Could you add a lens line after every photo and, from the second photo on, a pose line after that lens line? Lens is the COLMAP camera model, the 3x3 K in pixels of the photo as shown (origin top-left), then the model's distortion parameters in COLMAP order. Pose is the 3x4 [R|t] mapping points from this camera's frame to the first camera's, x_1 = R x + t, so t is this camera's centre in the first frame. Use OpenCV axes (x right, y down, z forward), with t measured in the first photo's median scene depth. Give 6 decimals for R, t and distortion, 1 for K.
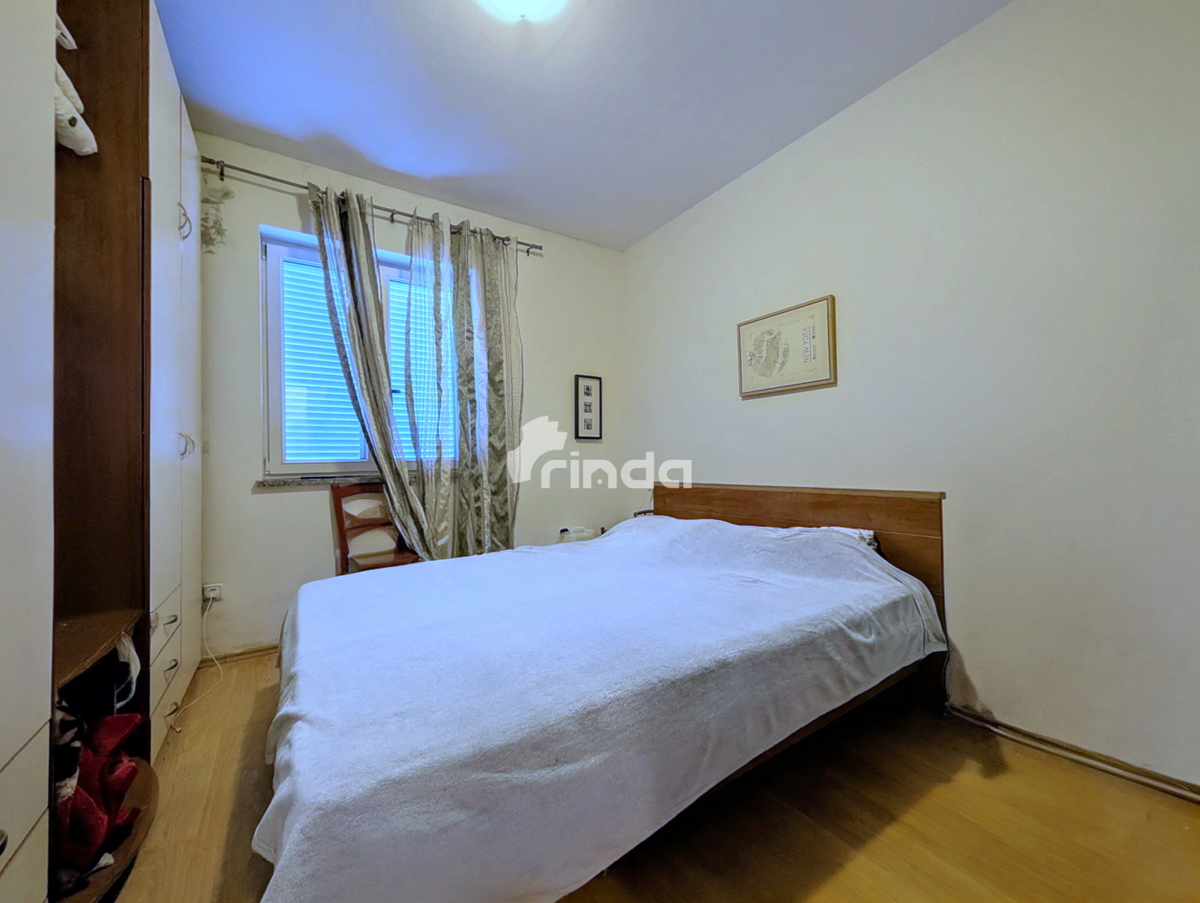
lens RADIAL K [[468.7, 0, 597.0], [0, 468.7, 454.3], [0, 0, 1]] dist [-0.000787, 0.000069]
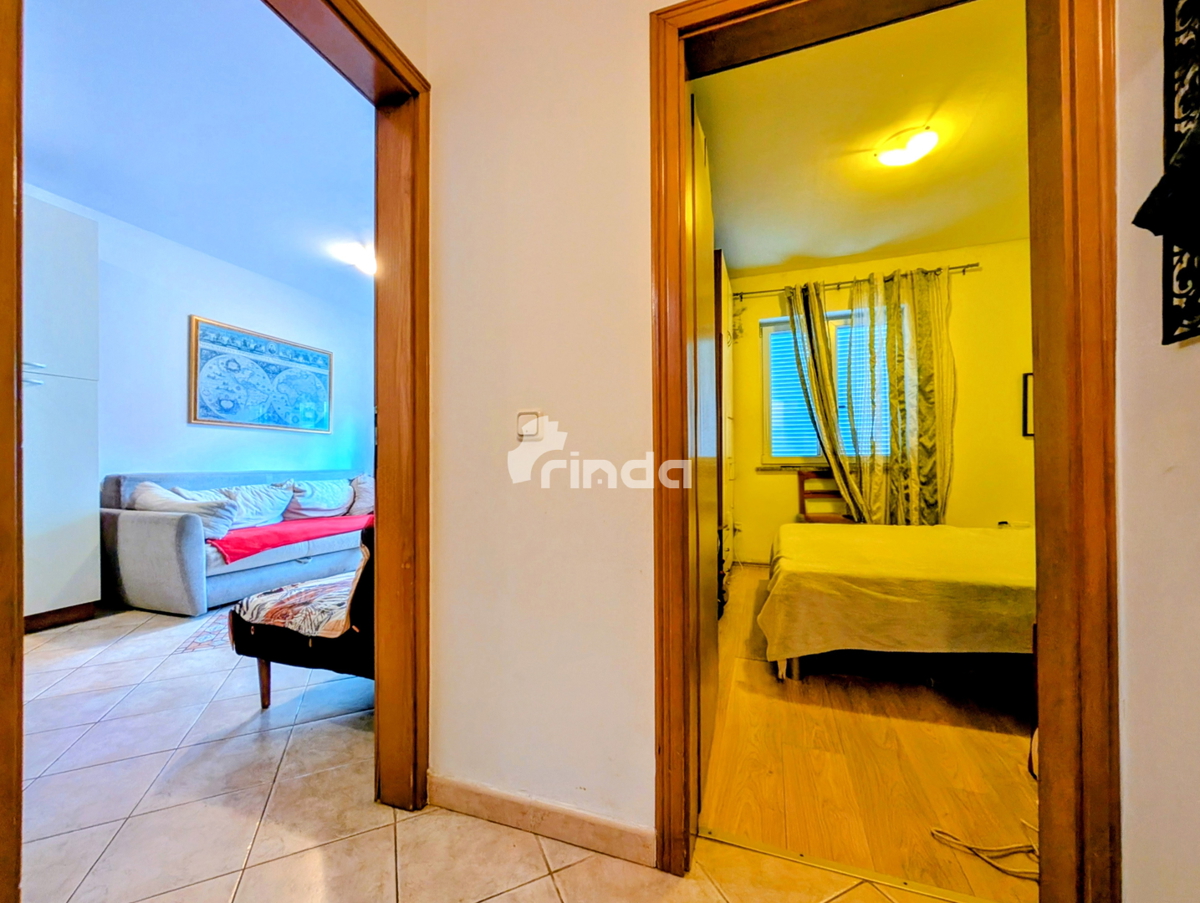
lens RADIAL K [[458.9, 0, 605.4], [0, 458.9, 455.4], [0, 0, 1]] dist [-0.001553, -0.000085]
pose [[0.603091, 0.008406, -0.797628, 0.245765], [0.005107, 0.999883, 0.014399, -0.013062], [0.797656, -0.012757, 0.602977, -0.403550]]
